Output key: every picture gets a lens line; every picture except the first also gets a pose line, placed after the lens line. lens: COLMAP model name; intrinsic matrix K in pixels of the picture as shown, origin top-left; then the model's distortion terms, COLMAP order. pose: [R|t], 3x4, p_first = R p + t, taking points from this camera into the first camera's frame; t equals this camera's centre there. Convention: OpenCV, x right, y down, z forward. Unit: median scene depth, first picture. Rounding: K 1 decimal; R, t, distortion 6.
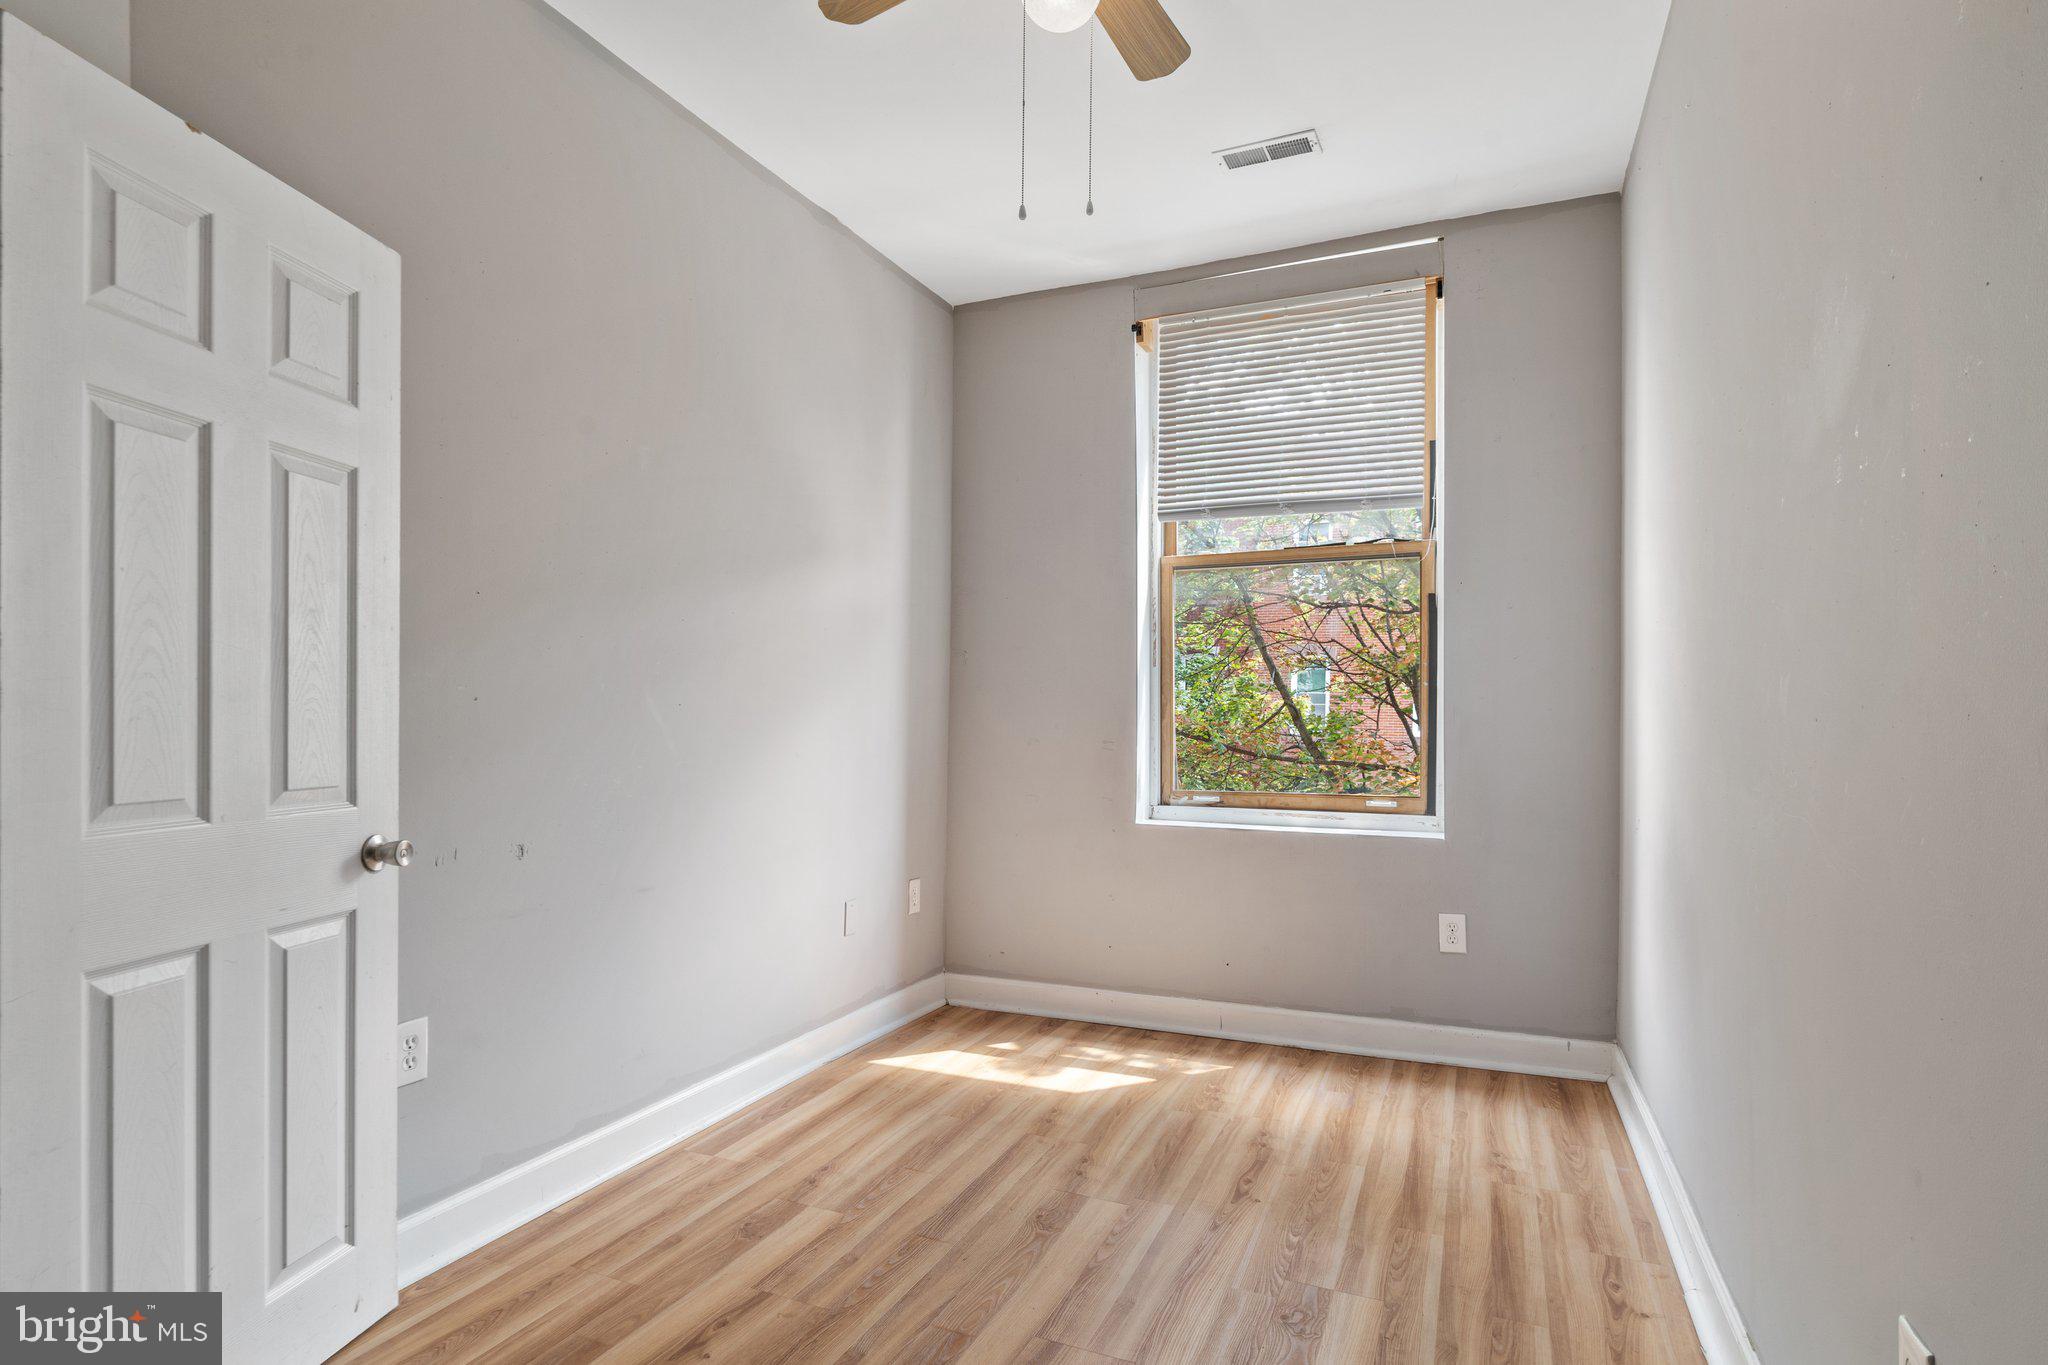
lens RADIAL K [[1074.1, 0, 1017.6], [0, 1074.1, 712.0], [0, 0, 1]] dist [-0.003097, 0.000502]
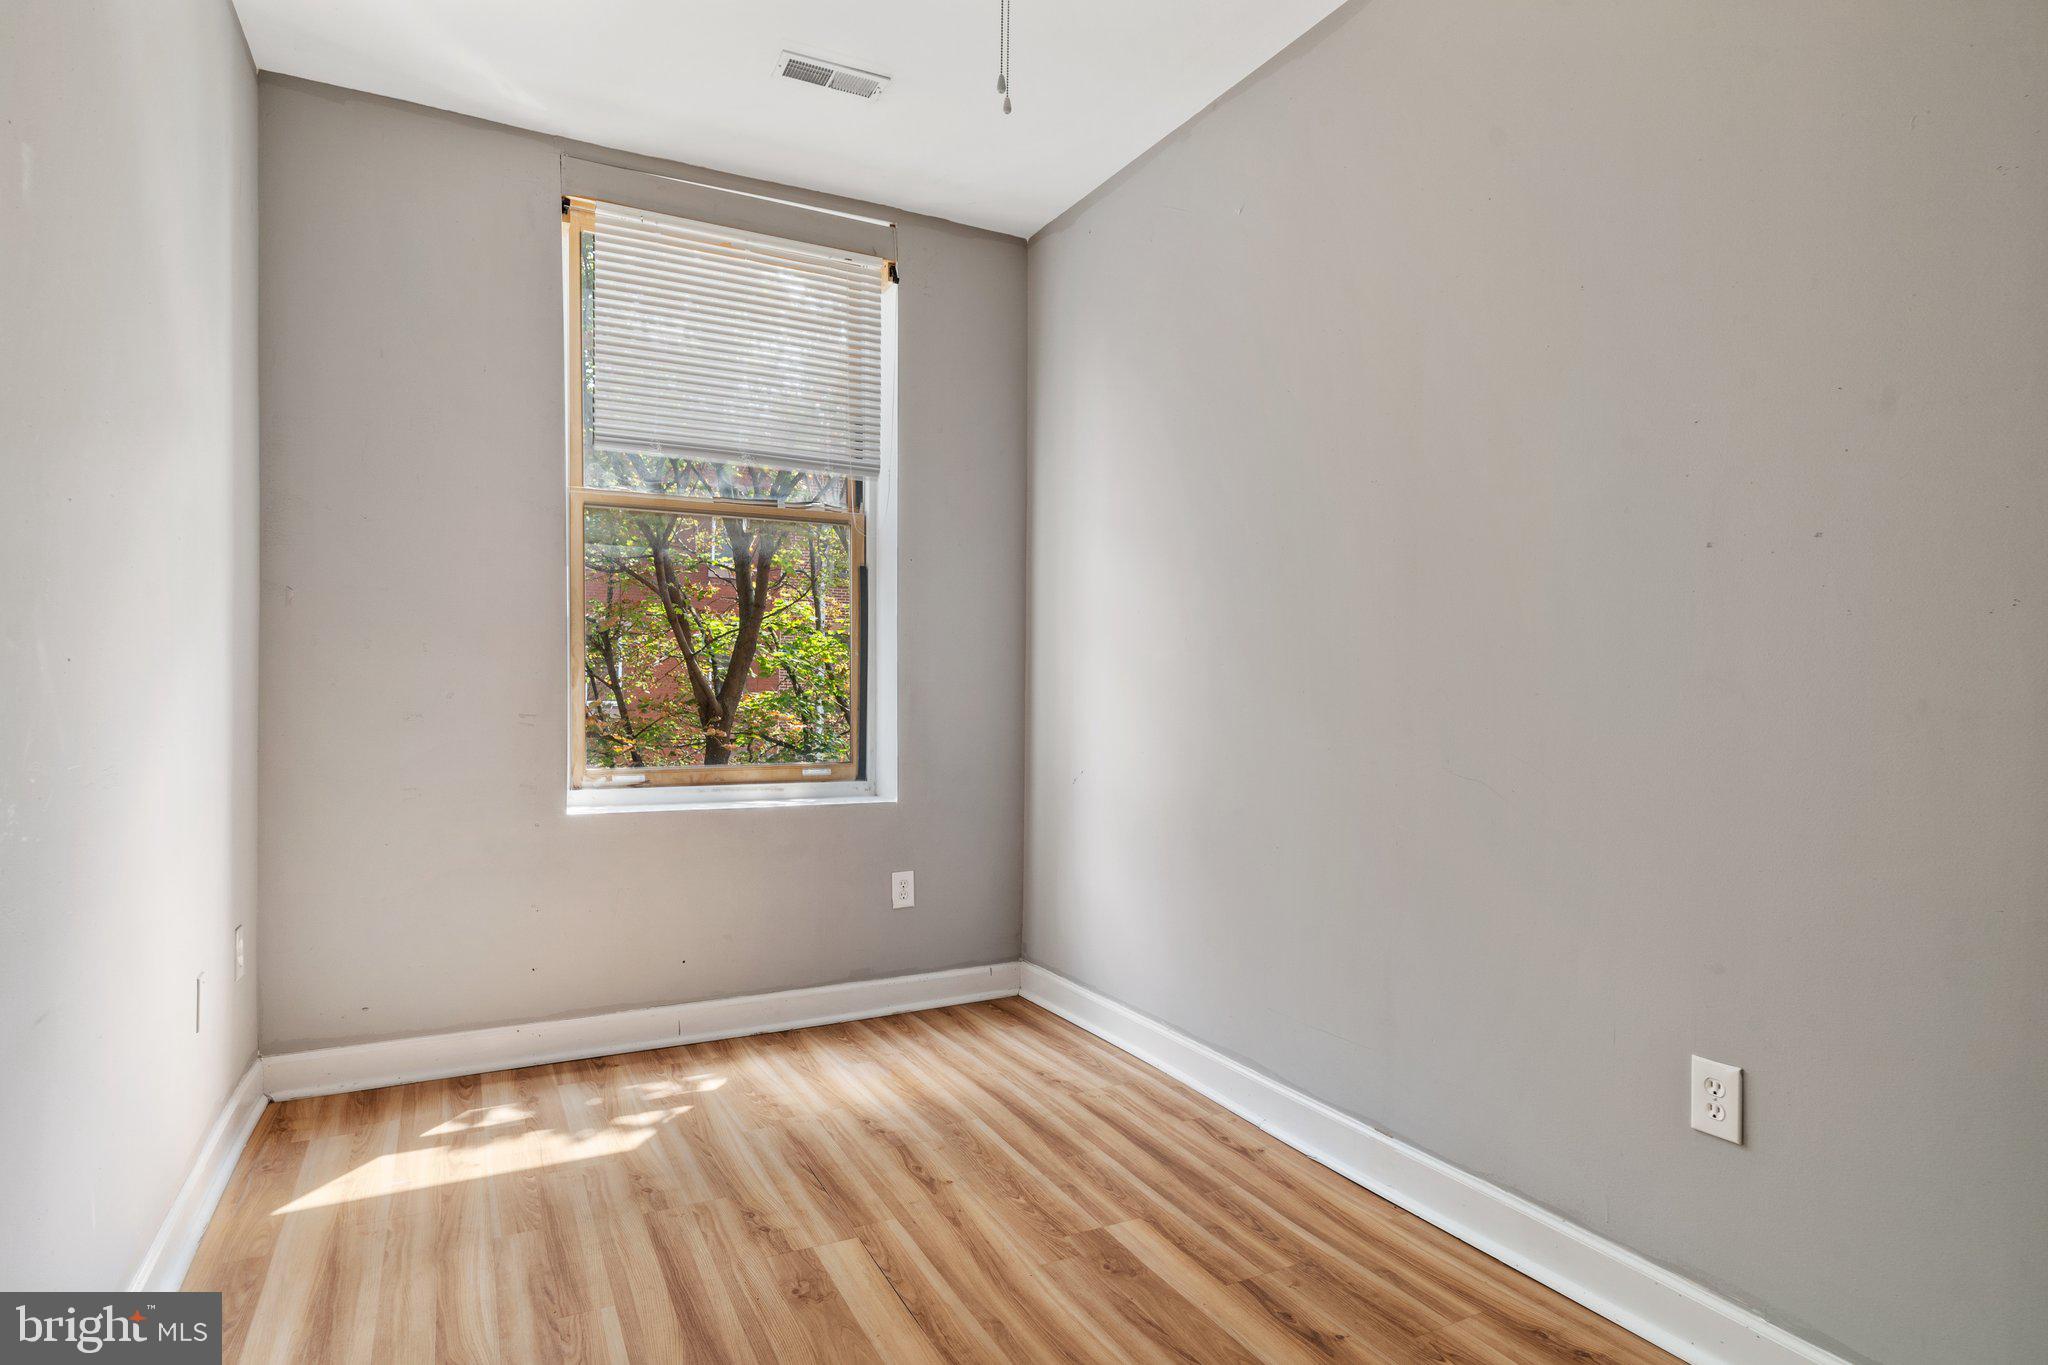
lens RADIAL K [[1074.1, 0, 1017.6], [0, 1074.1, 712.0], [0, 0, 1]] dist [-0.003097, 0.000502]
pose [[0.628251, -0.014931, 0.777868, -0.366829], [-0.011584, 0.999525, 0.028542, -0.001883], [-0.777925, -0.026942, 0.627780, 0.257831]]
